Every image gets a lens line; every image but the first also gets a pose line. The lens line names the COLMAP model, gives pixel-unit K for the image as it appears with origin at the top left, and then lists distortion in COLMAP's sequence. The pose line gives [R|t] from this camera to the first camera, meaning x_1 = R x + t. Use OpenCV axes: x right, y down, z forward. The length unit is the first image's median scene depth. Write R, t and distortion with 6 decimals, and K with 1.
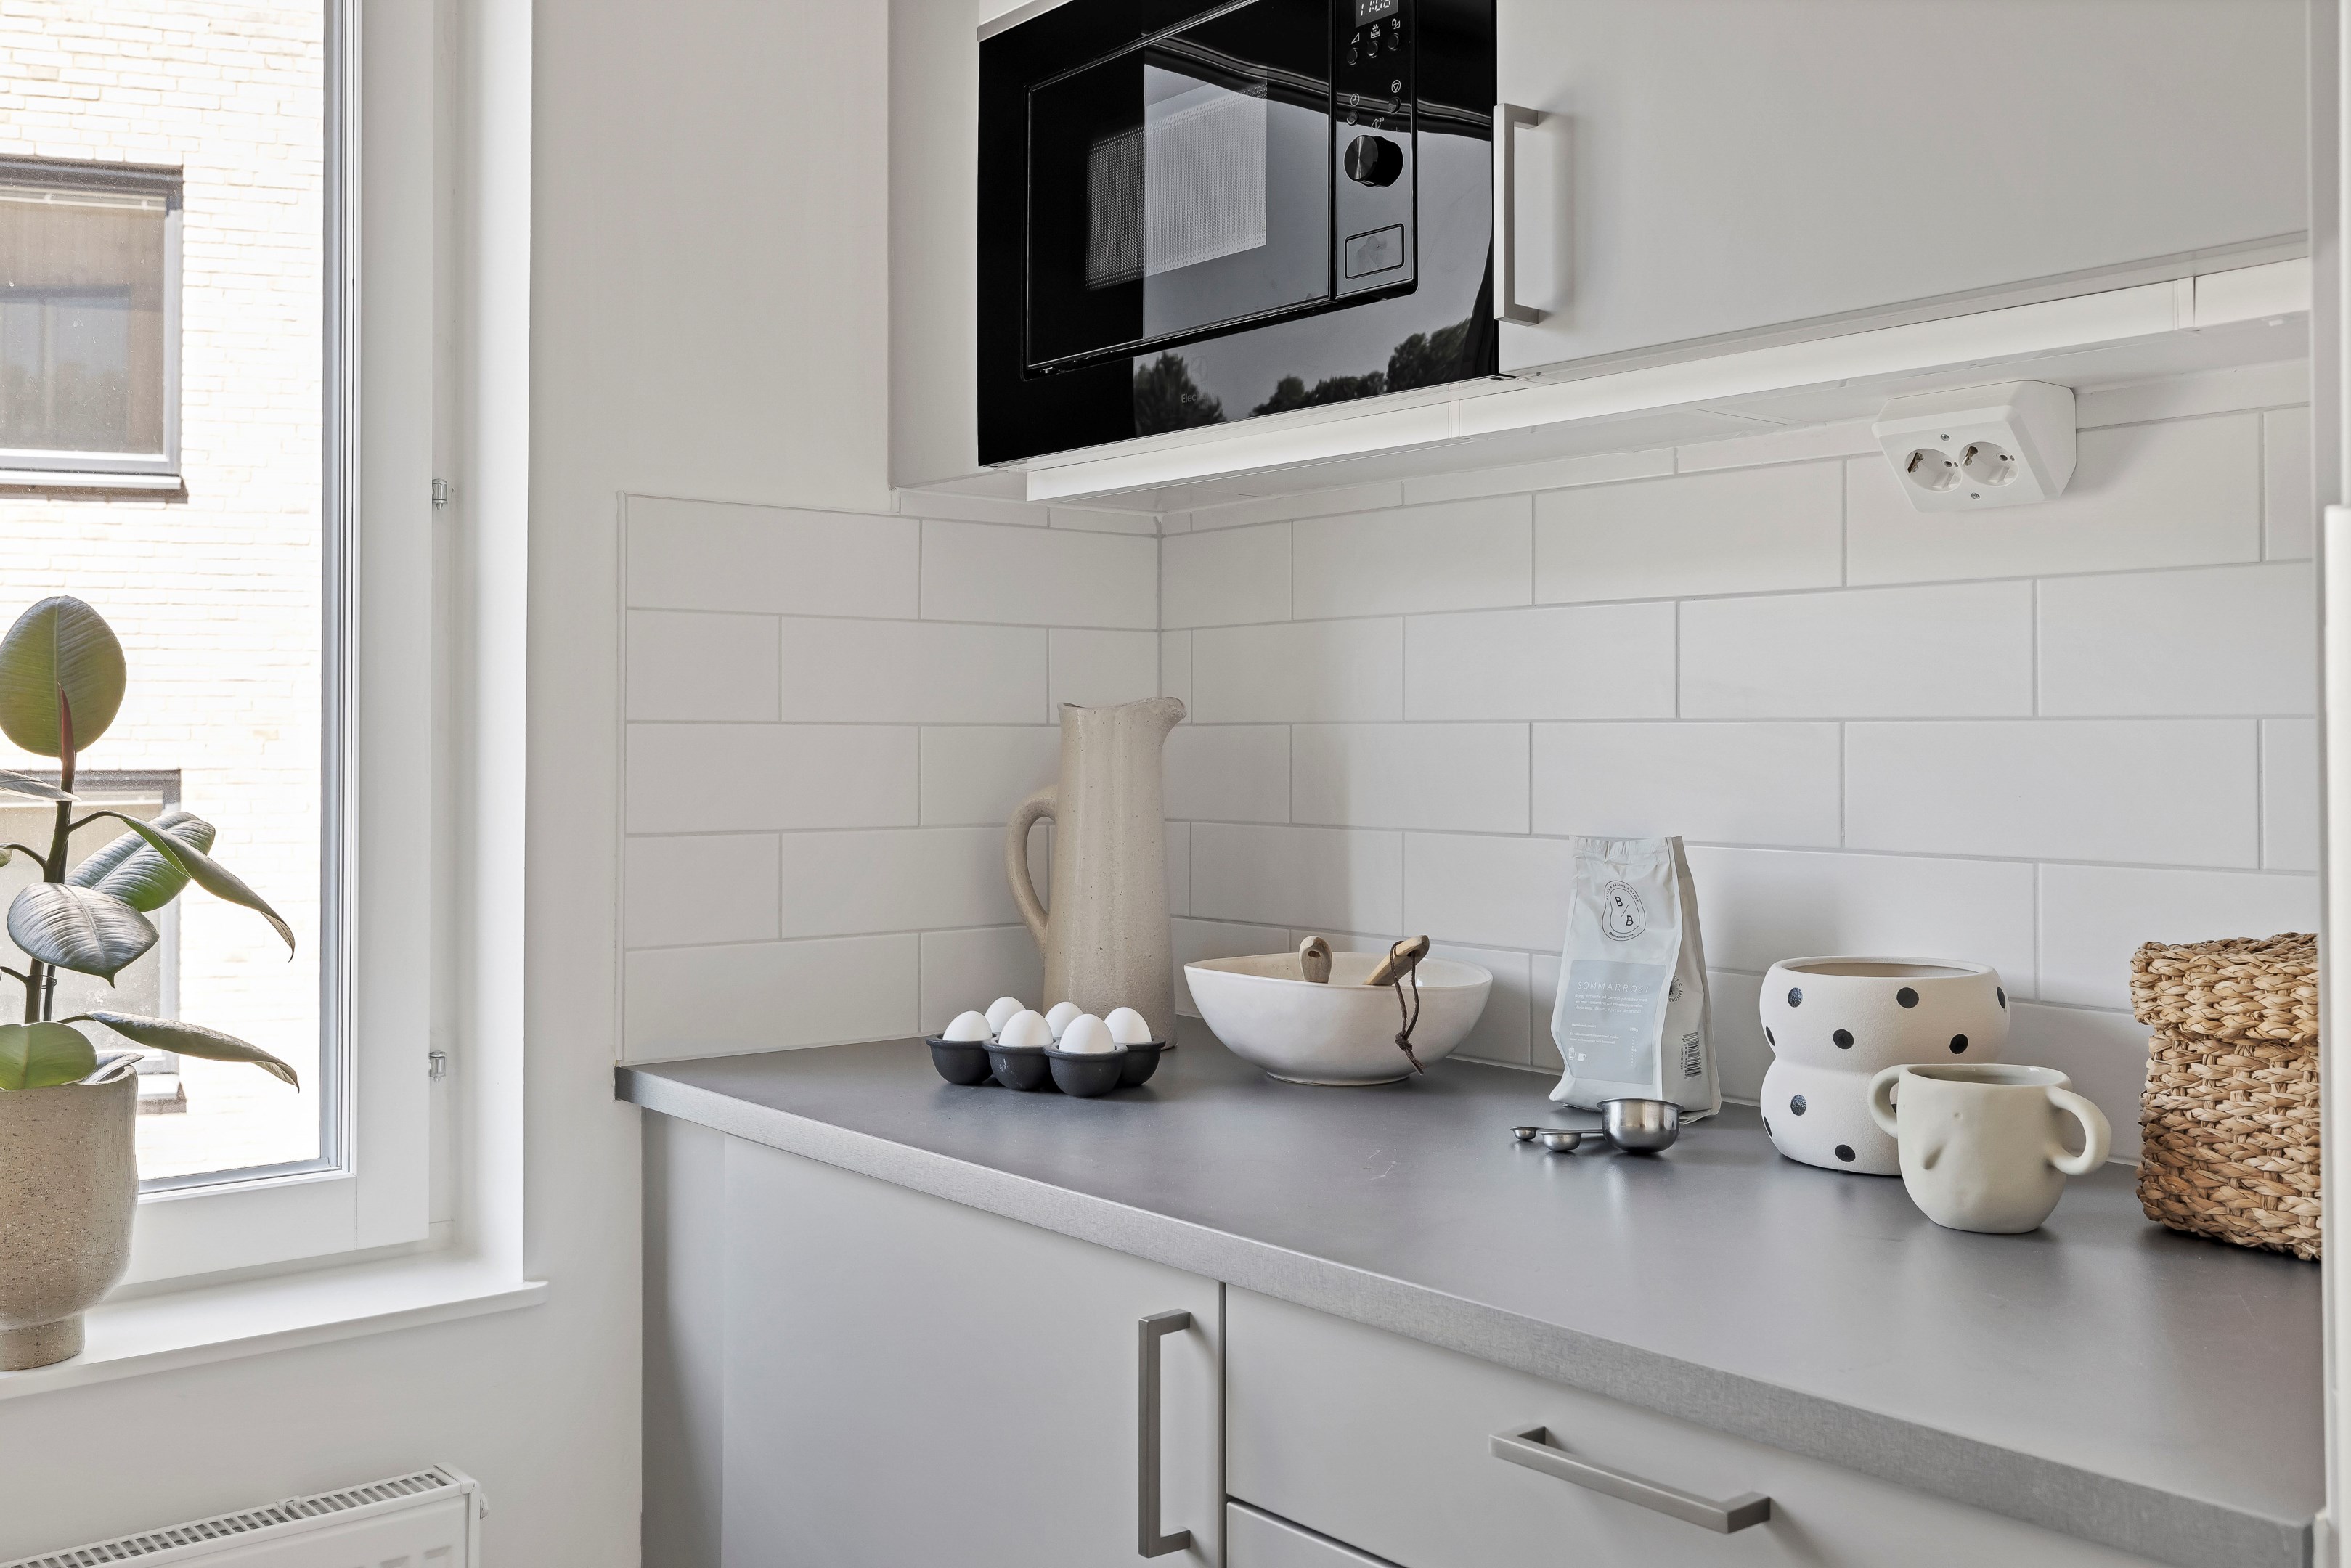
lens RADIAL K [[2107.1, 0, 1159.6], [0, 2107.1, 698.5], [0, 0, 1]] dist [0.010970, 0.012886]
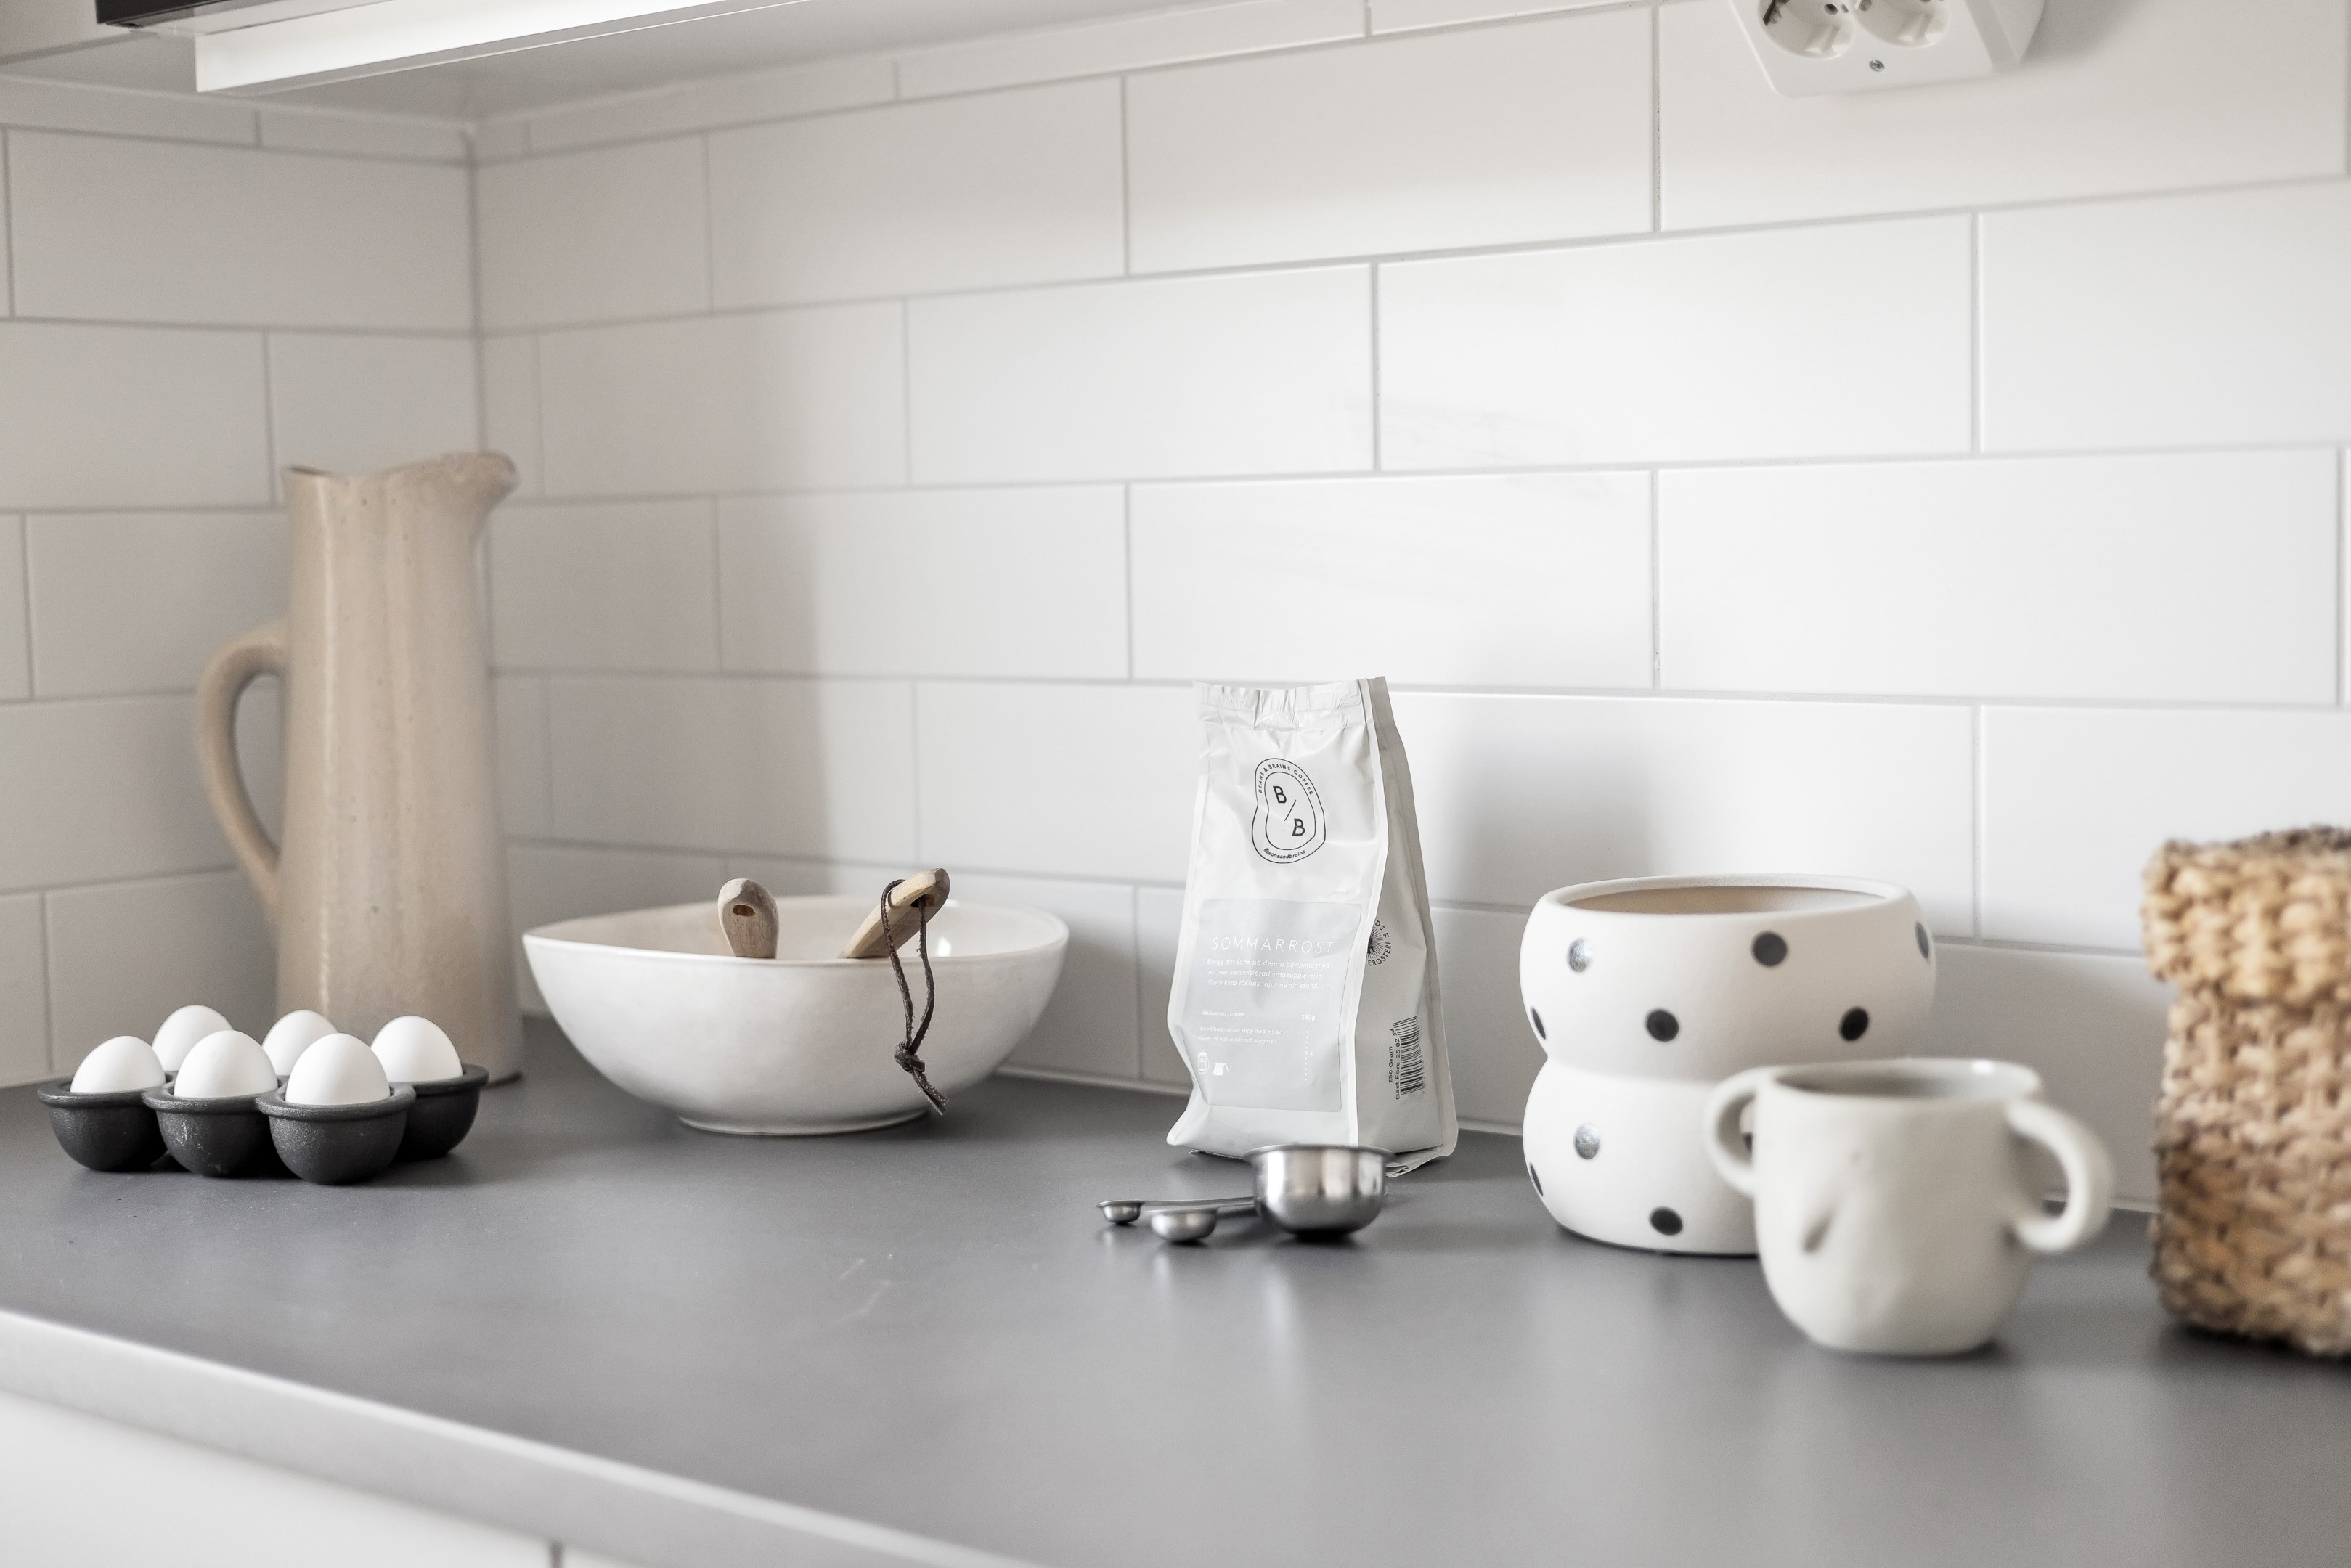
lens RADIAL K [[3297.0, 0, 1175.5], [0, 3297.0, 784.0], [0, 0, 1]] dist [0.006618, 0.001303]
pose [[0.984412, -0.037369, 0.171862, 0.037547], [0.020304, 0.994781, 0.099997, 0.003785], [-0.174702, -0.094949, 0.980033, 0.133980]]
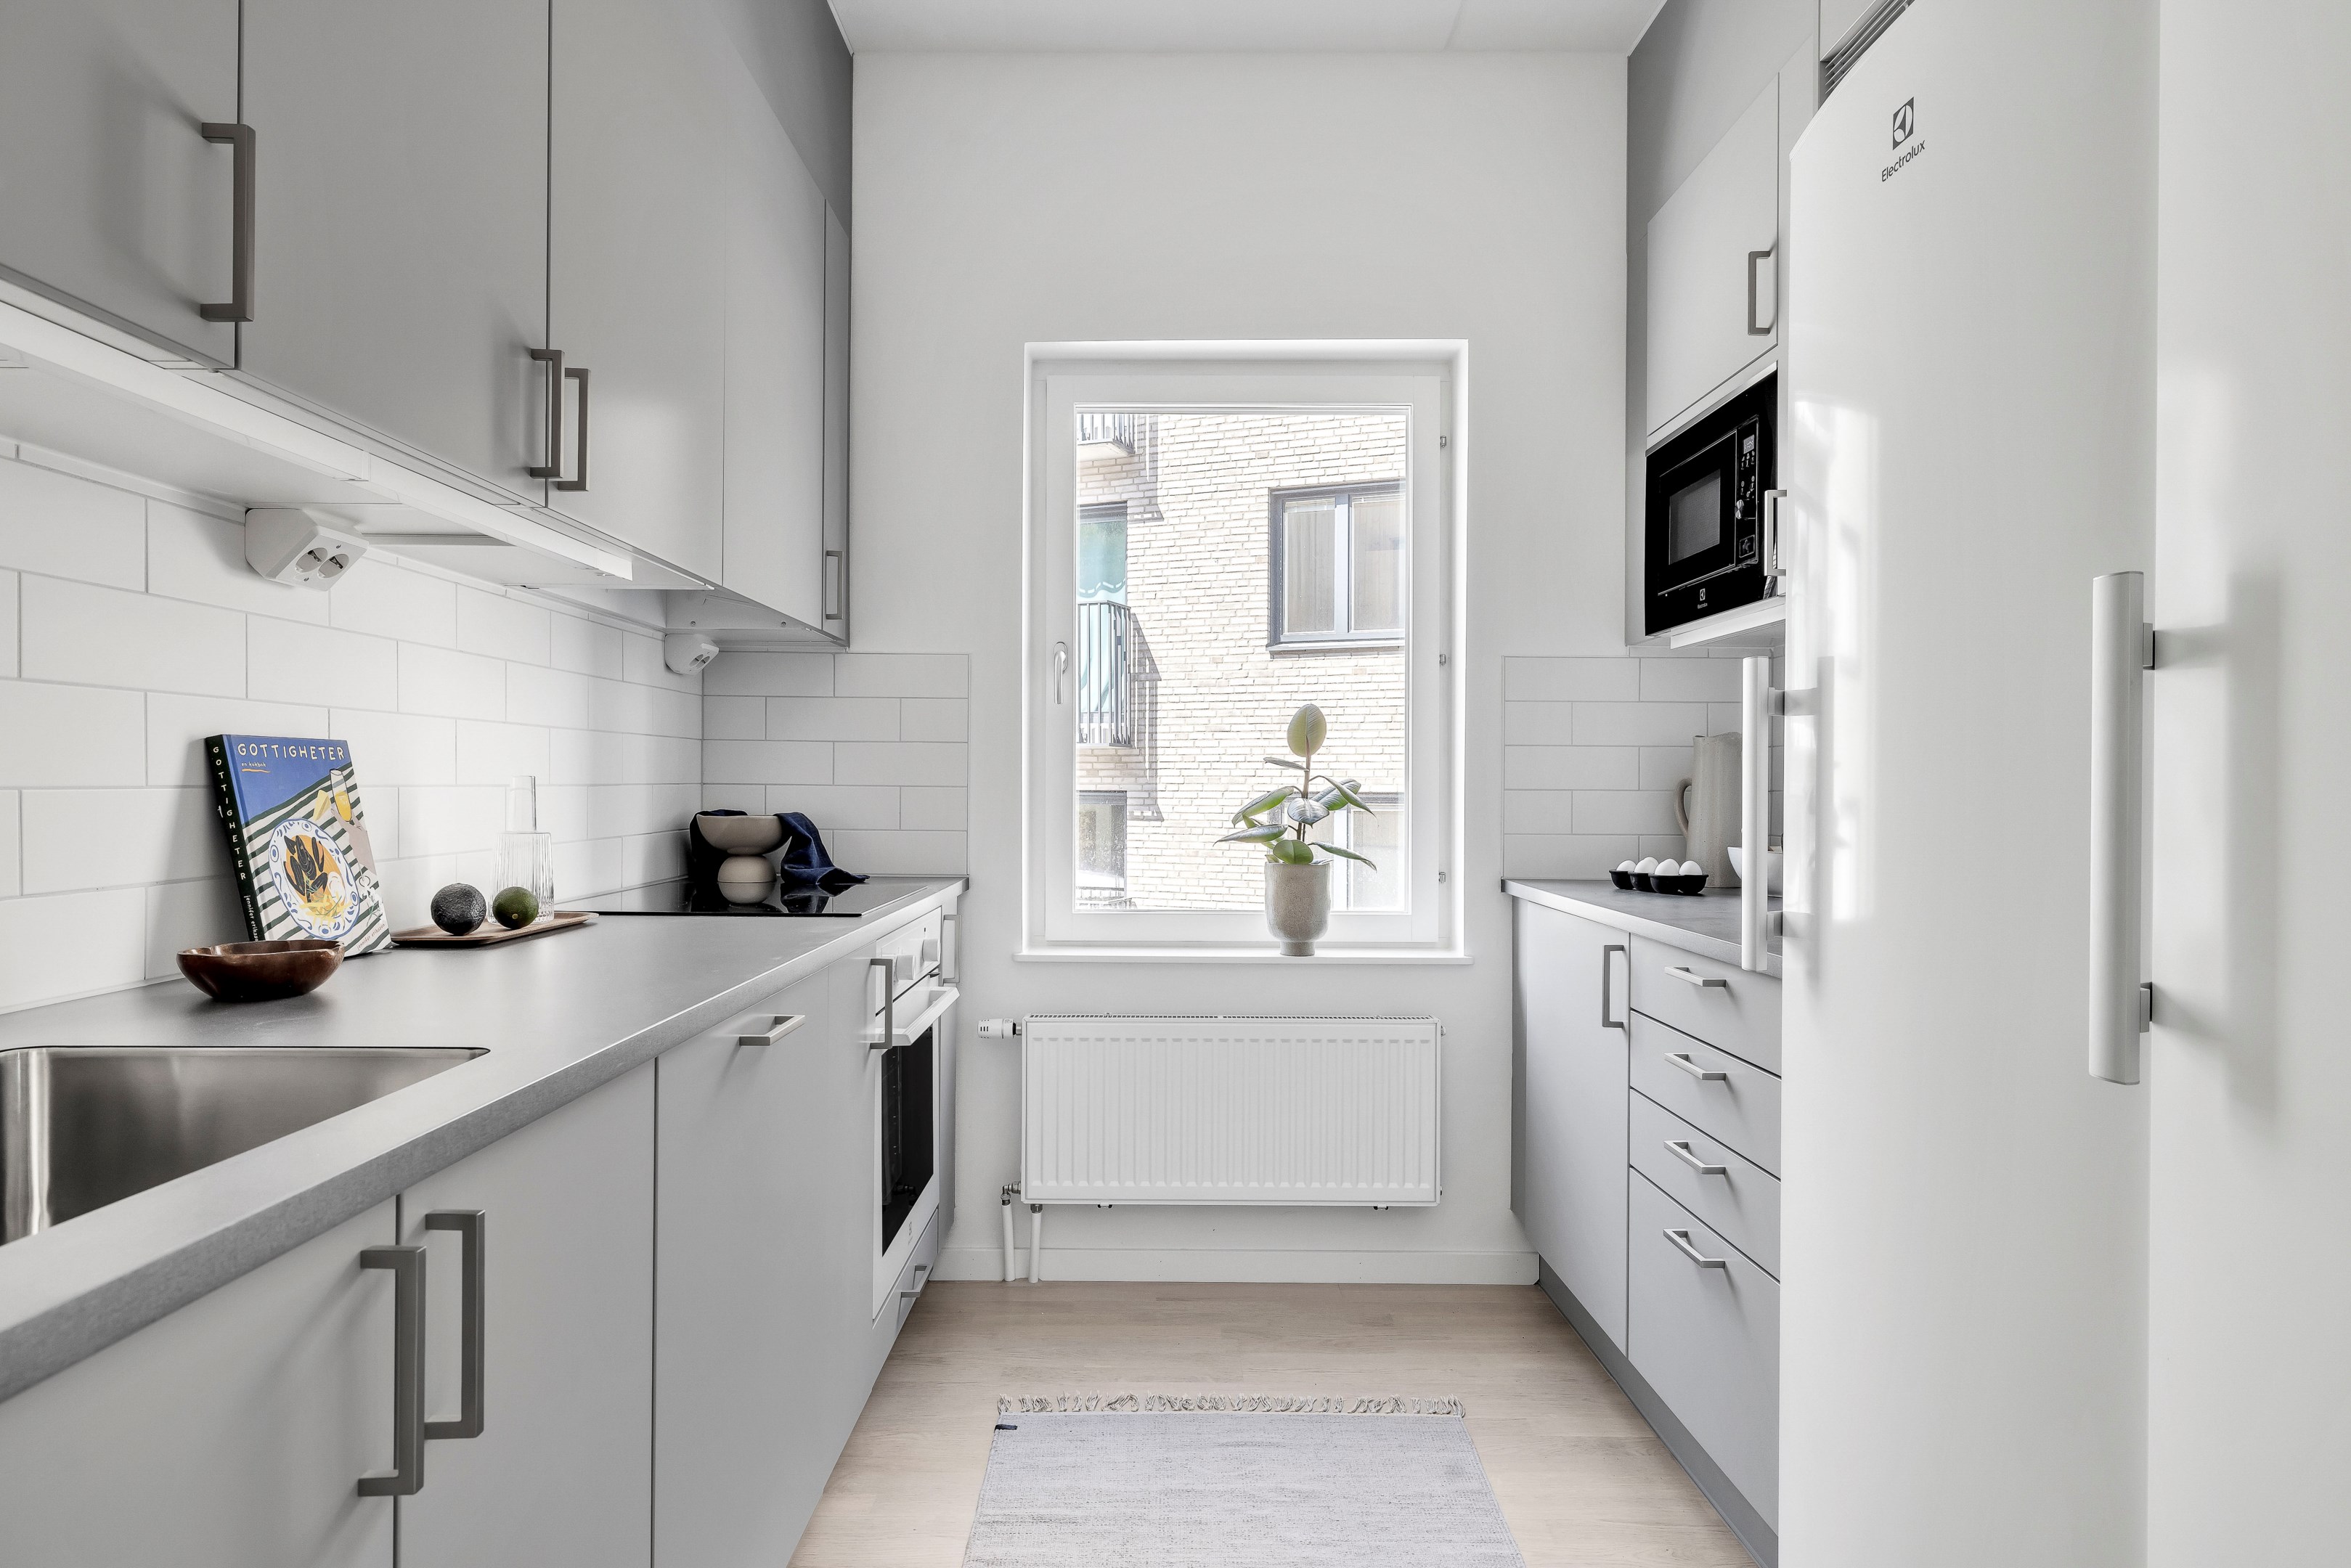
lens RADIAL K [[1376.6, 0, 1162.7], [0, 1376.6, 790.6], [0, 0, 1]] dist [-0.002882, 0.001766]
pose [[0.771651, 0.002037, -0.636043, 0.560052], [0.012101, 0.999767, 0.017883, 0.034980], [0.635932, -0.021496, 0.771446, -0.635572]]
